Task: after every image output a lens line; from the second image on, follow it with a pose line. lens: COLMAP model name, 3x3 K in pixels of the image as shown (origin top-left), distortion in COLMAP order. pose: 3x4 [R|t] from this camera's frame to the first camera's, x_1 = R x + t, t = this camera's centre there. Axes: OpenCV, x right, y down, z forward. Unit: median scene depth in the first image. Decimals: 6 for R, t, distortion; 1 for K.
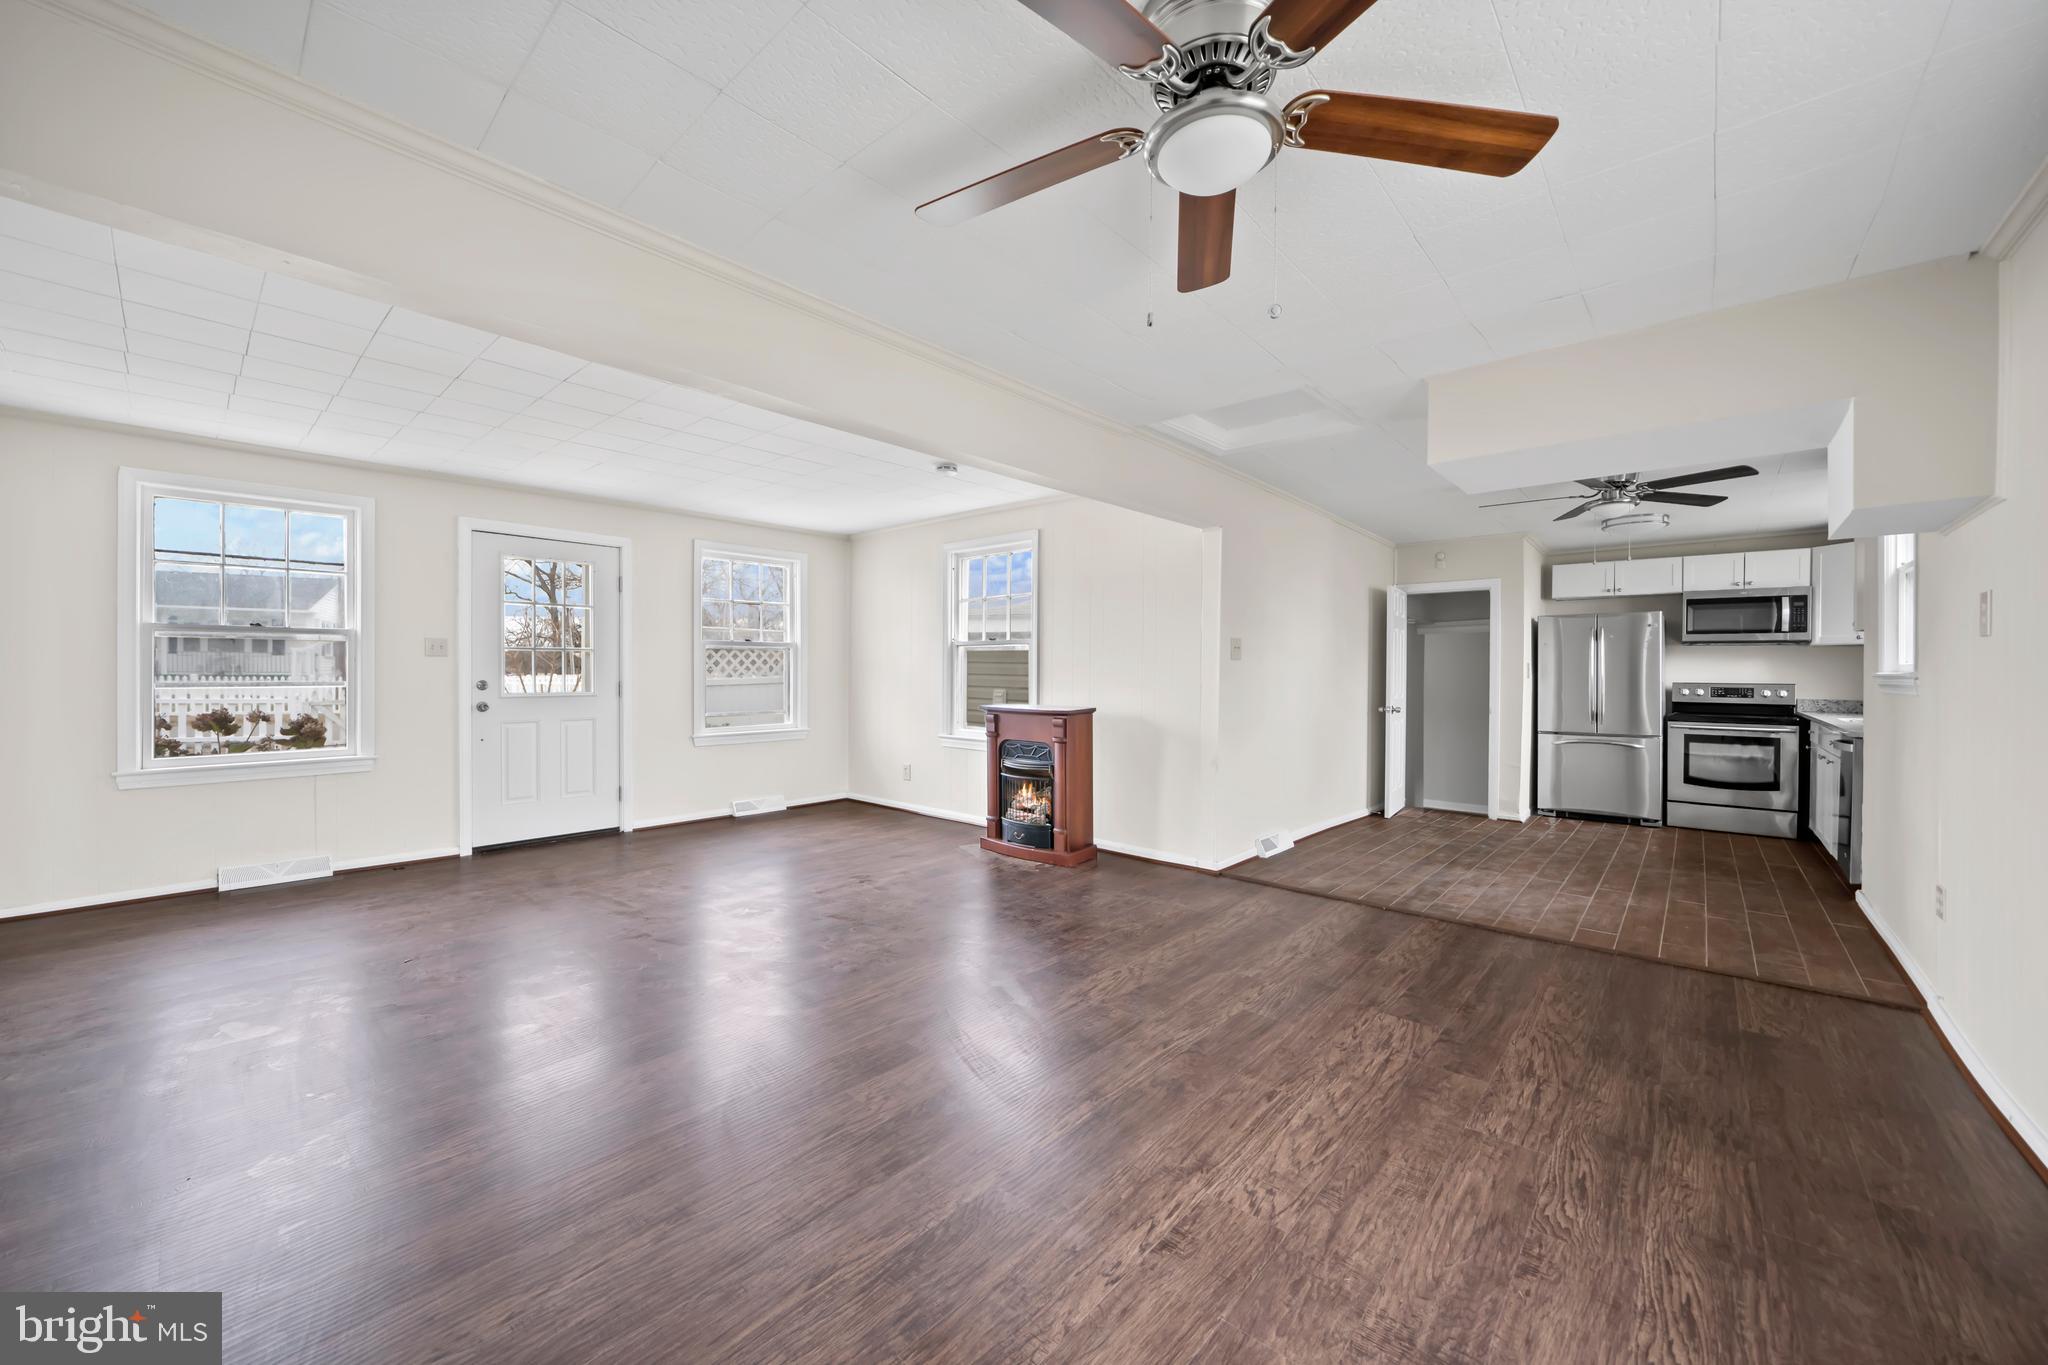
lens RADIAL K [[774.2, 0, 1020.7], [0, 774.2, 668.6], [0, 0, 1]] dist [-0.000749, -0.000164]
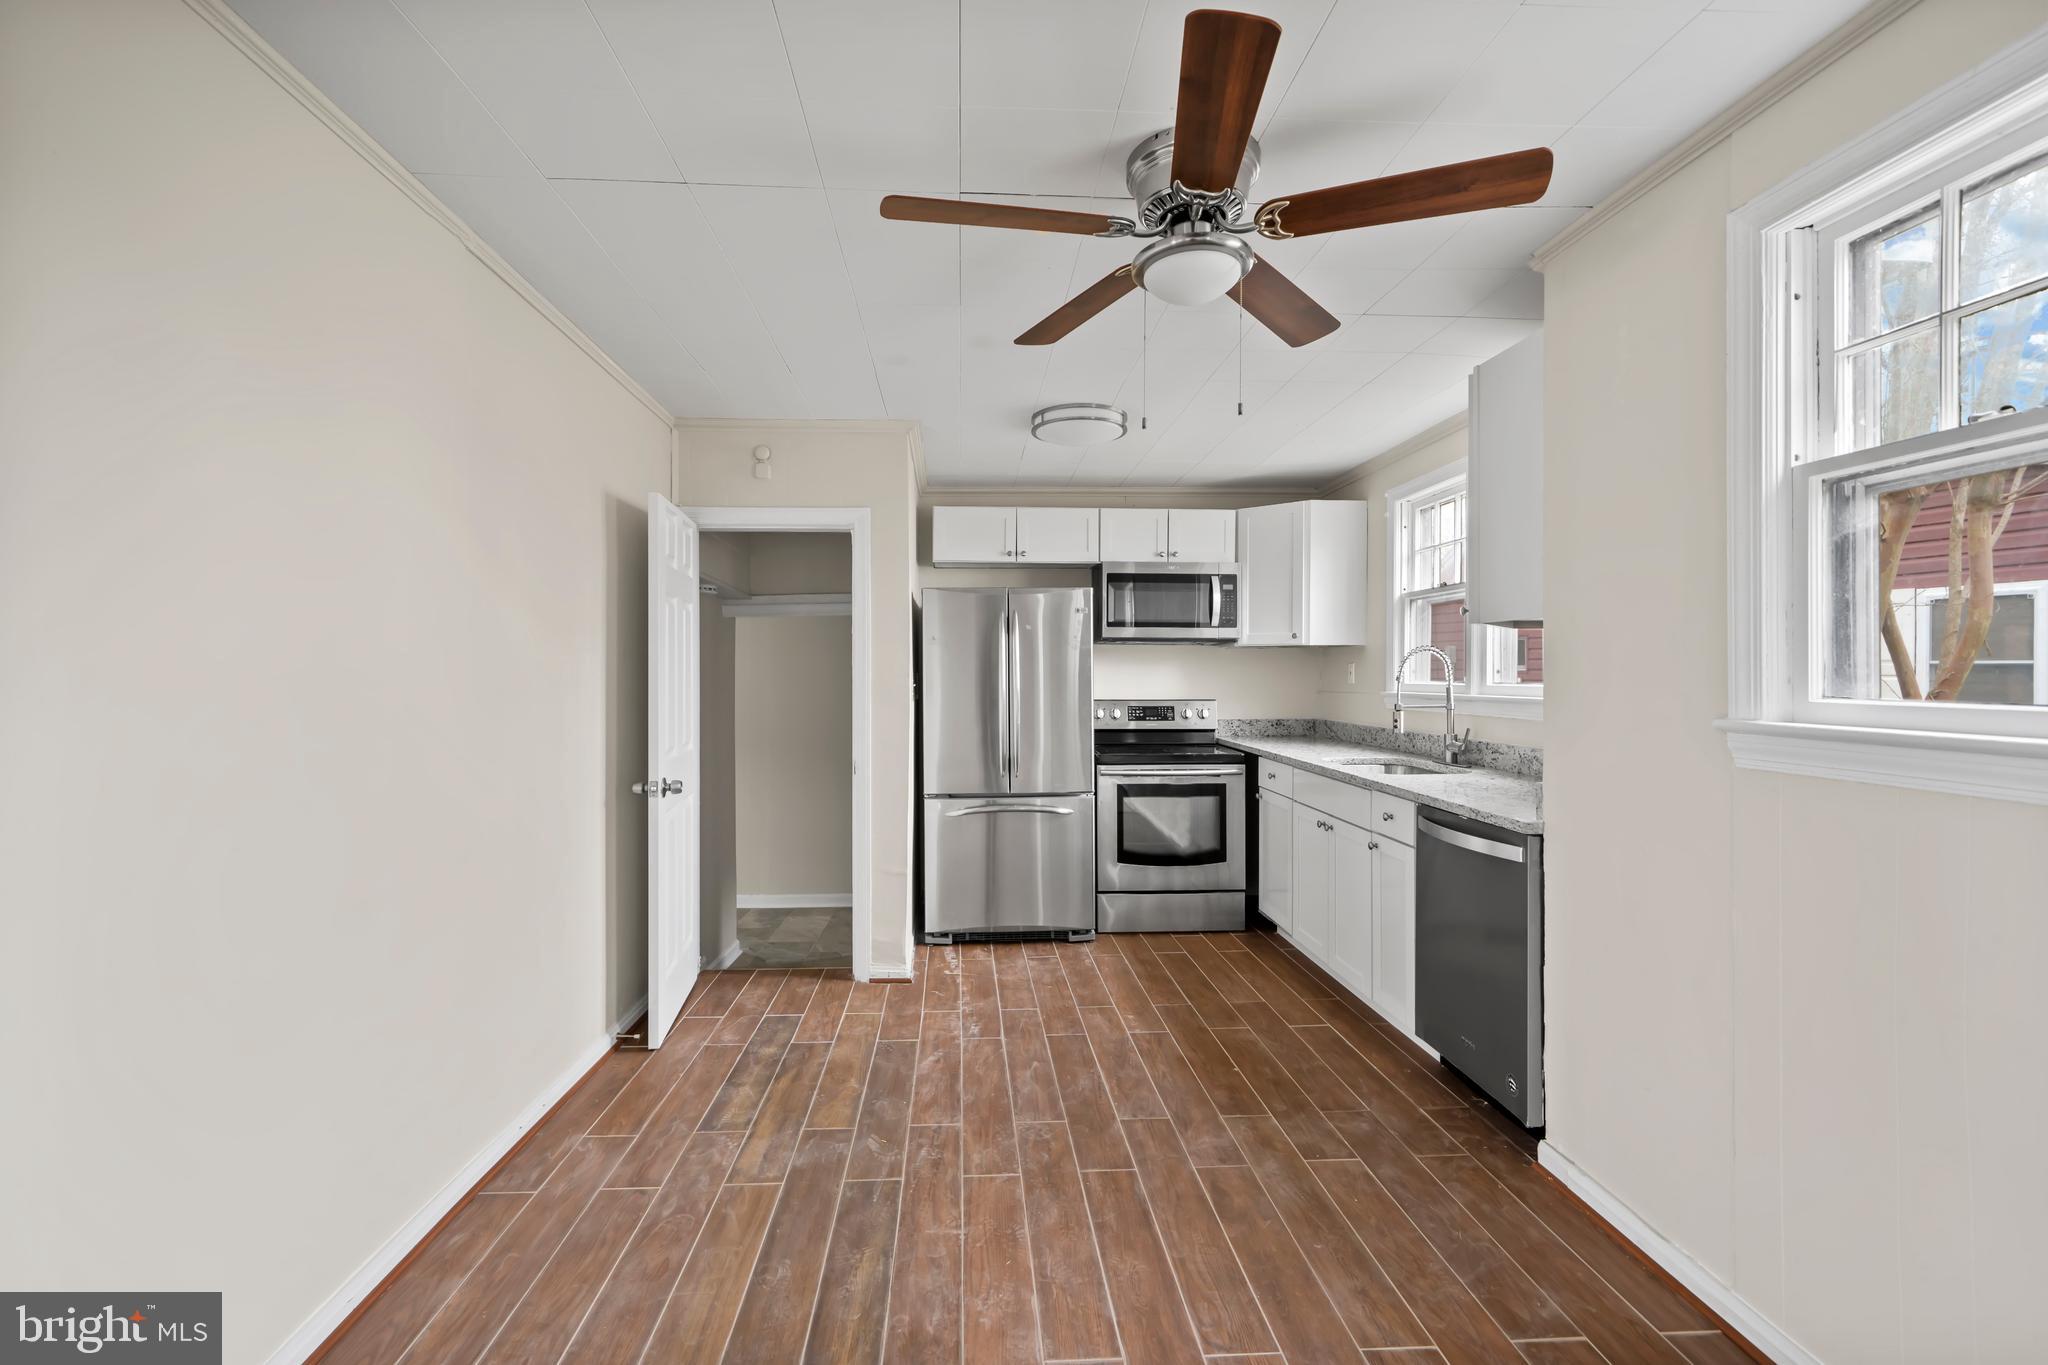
lens RADIAL K [[907.9, 0, 1019.4], [0, 907.9, 667.2], [0, 0, 1]] dist [-0.002865, -0.000213]
pose [[0.710904, -0.008298, 0.703240, 0.270245], [0.006839, 0.999965, 0.004886, -0.014851], [-0.703255, 0.001336, 0.710936, 0.510721]]
